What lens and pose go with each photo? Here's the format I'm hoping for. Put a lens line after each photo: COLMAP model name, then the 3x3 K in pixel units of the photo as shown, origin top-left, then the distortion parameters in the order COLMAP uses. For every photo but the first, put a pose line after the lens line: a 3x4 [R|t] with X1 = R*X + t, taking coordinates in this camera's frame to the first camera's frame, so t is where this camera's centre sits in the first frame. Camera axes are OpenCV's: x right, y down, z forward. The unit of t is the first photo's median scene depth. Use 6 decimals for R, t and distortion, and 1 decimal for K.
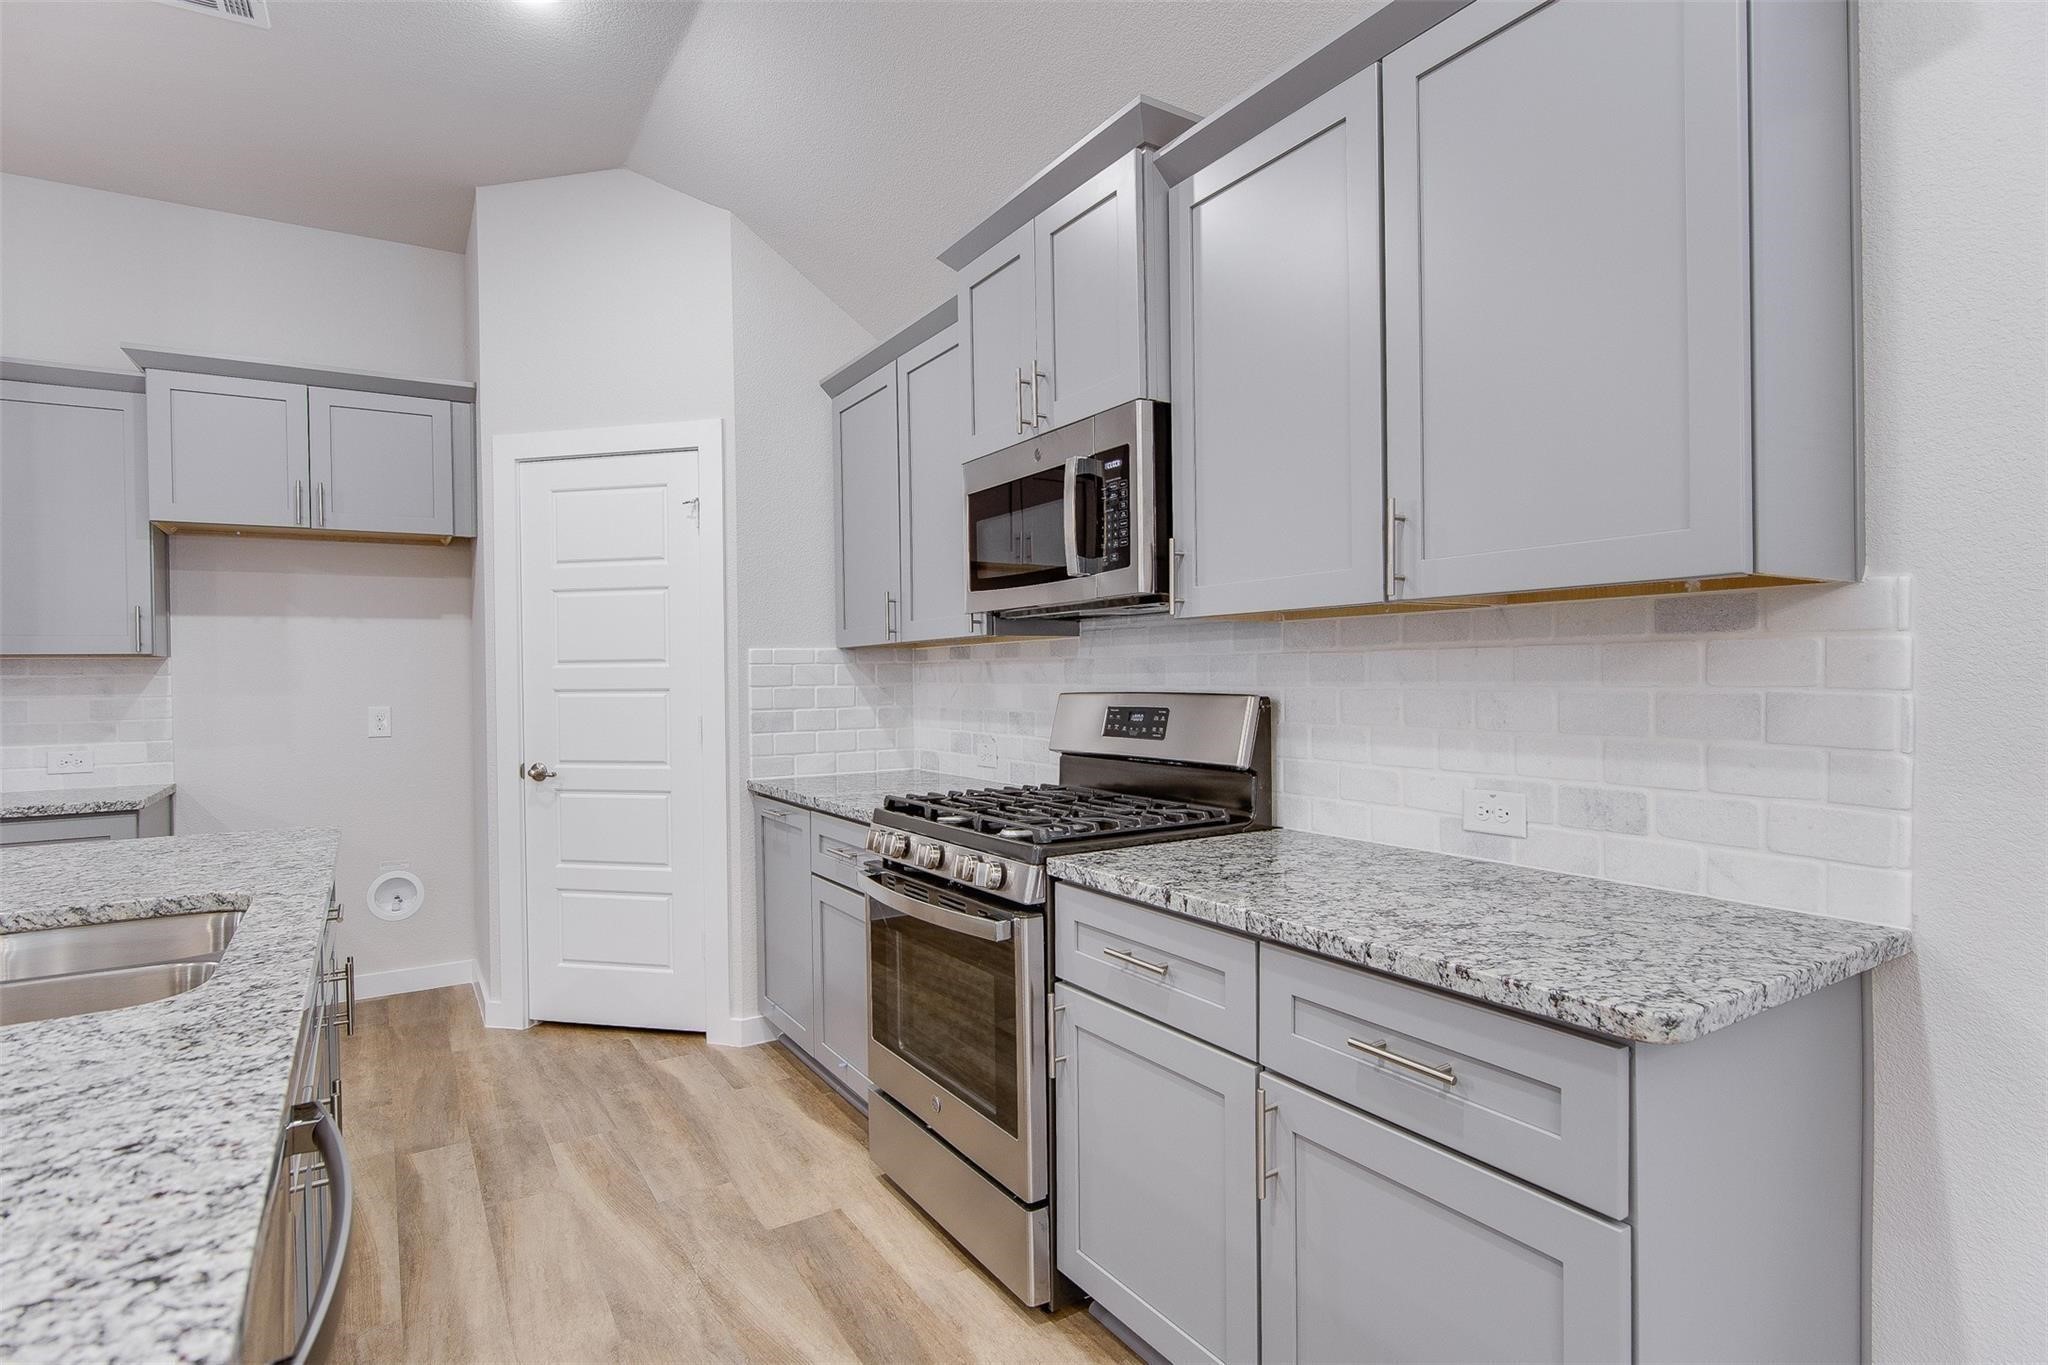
lens RADIAL K [[1021.8, 0, 1086.8], [0, 1021.8, 675.1], [0, 0, 1]] dist [-0.009090, 0.000499]
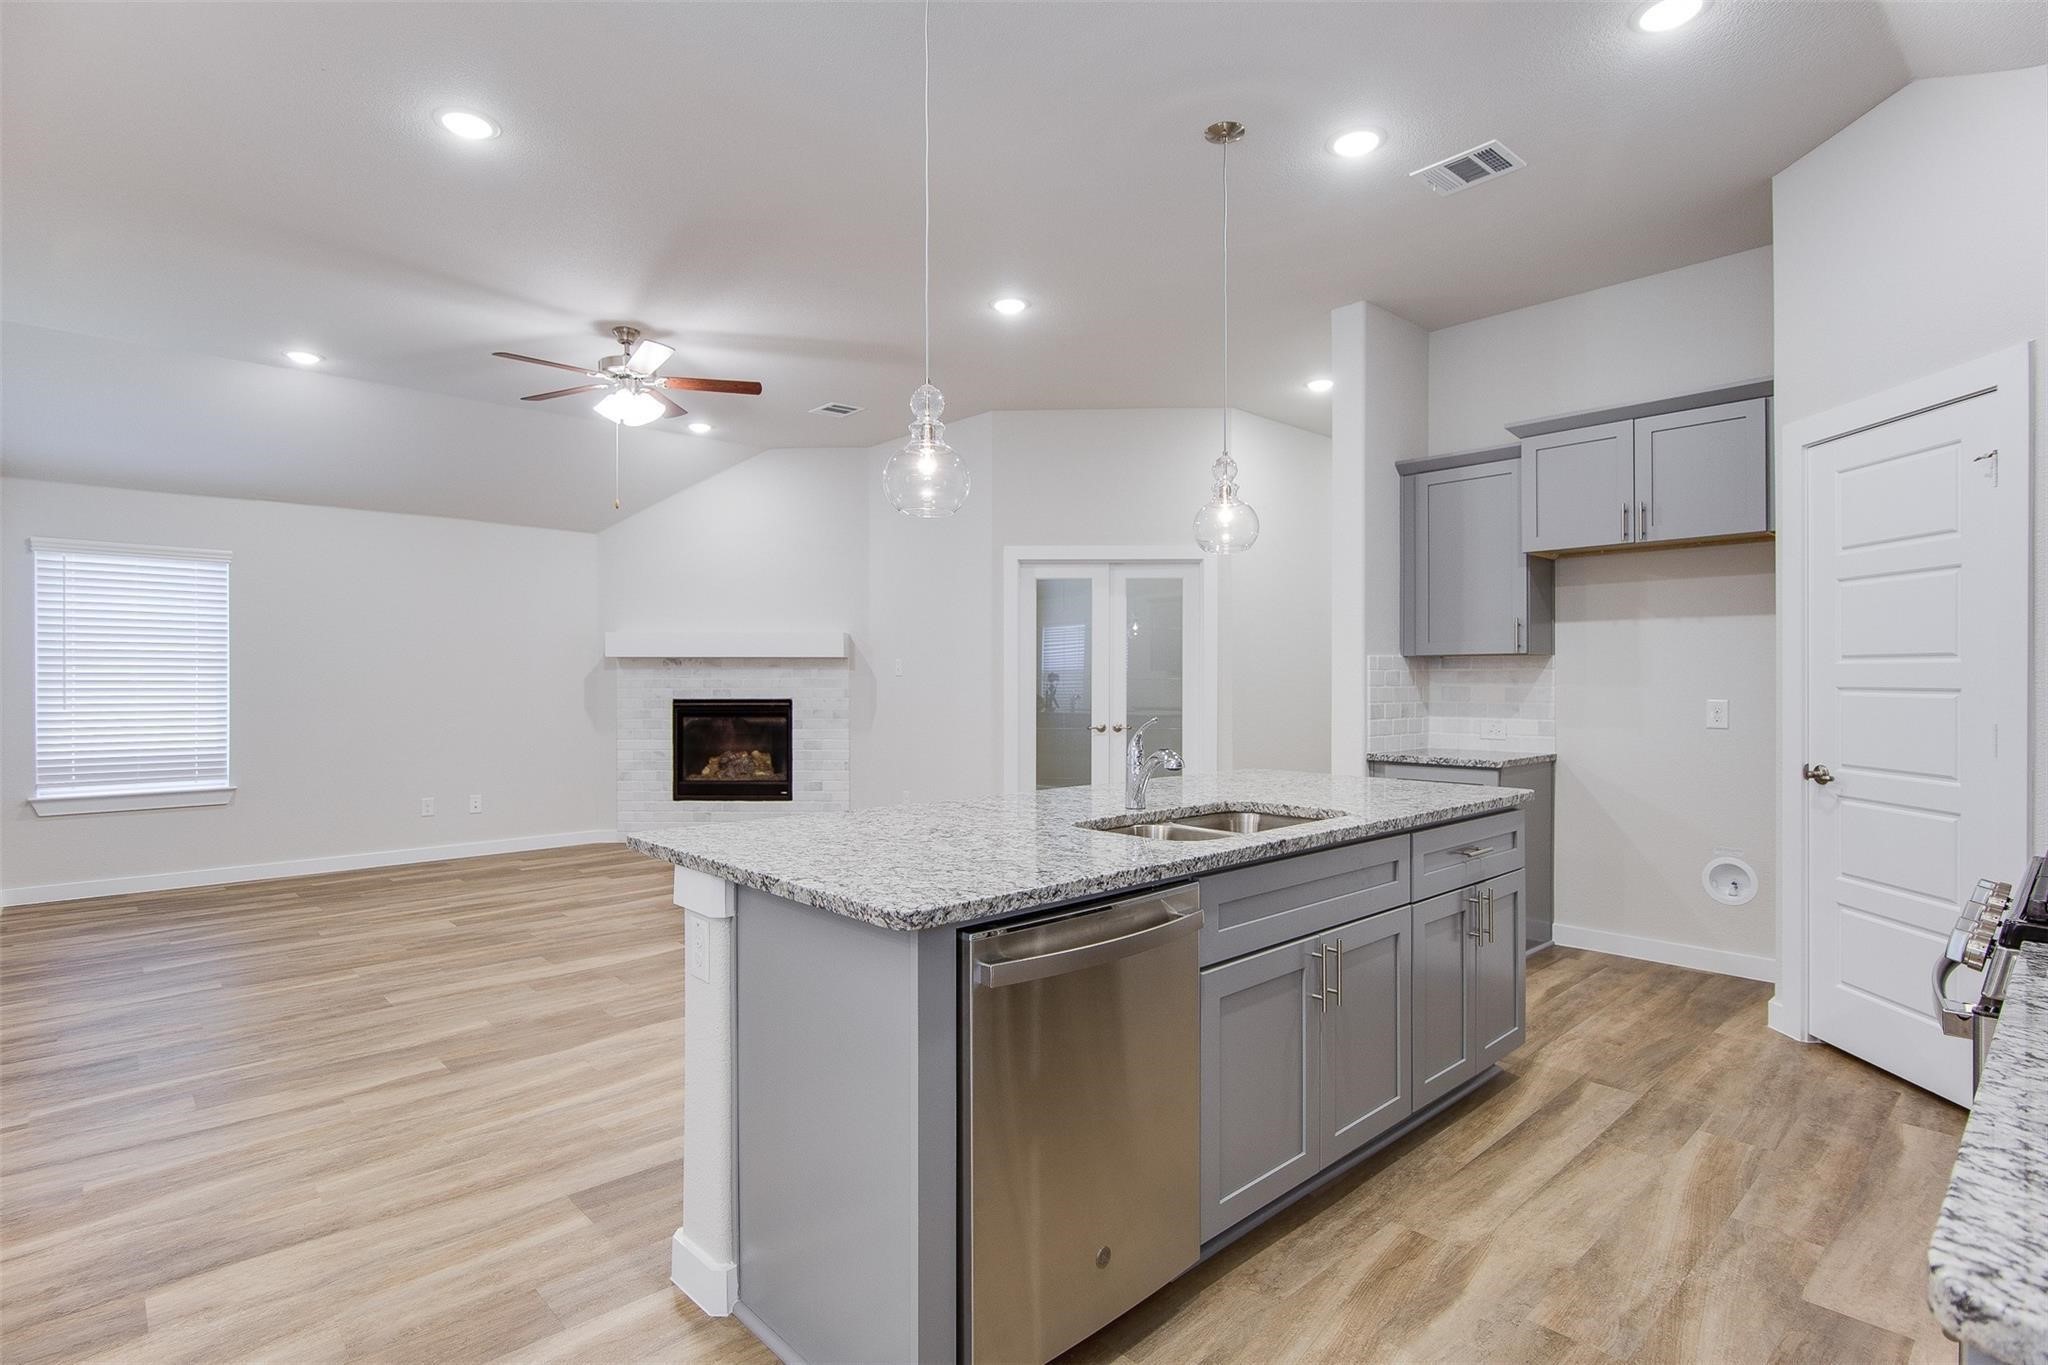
lens RADIAL K [[1021.8, 0, 974.4], [0, 1021.8, 669.7], [0, 0, 1]] dist [-0.009090, 0.000499]
pose [[0.138734, 0.005110, -0.990317, 0.297088], [-0.002064, 0.999986, 0.004871, -0.004578], [0.990328, 0.001369, 0.138742, 0.104454]]
